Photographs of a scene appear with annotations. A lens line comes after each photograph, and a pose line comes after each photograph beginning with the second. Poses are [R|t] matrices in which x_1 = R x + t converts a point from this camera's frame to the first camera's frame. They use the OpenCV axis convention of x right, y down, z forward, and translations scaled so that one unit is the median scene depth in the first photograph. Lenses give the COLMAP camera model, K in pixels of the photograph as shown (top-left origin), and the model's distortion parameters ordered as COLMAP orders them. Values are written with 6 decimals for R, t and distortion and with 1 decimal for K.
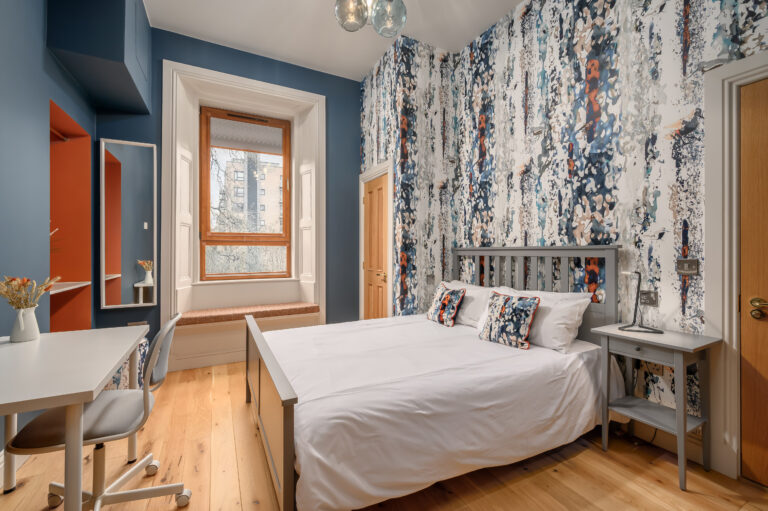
lens RADIAL K [[330.4, 0, 384.9], [0, 330.4, 251.2], [0, 0, 1]] dist [0.001371, 0.003394]
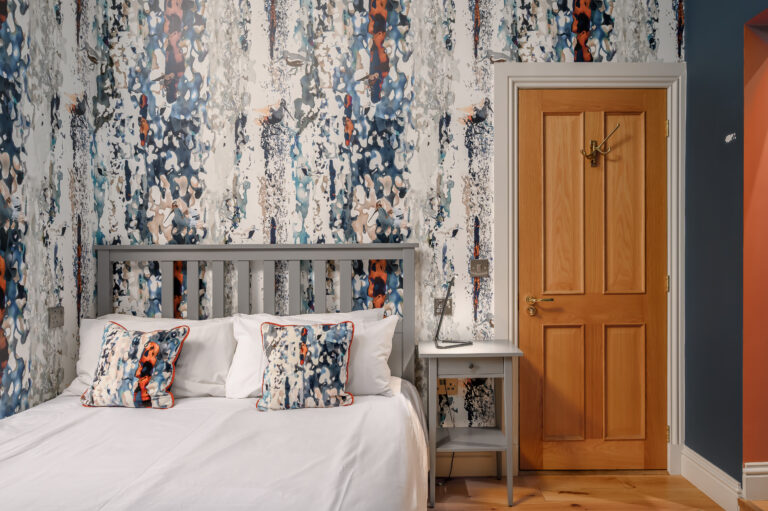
lens RADIAL K [[462.4, 0, 380.2], [0, 462.4, 255.3], [0, 0, 1]] dist [0.004255, 0.000139]
pose [[0.471574, -0.008717, 0.881783, -0.248862], [0.003377, 0.999962, 0.008079, 0.000421], [-0.881820, -0.000832, 0.471585, 0.459884]]
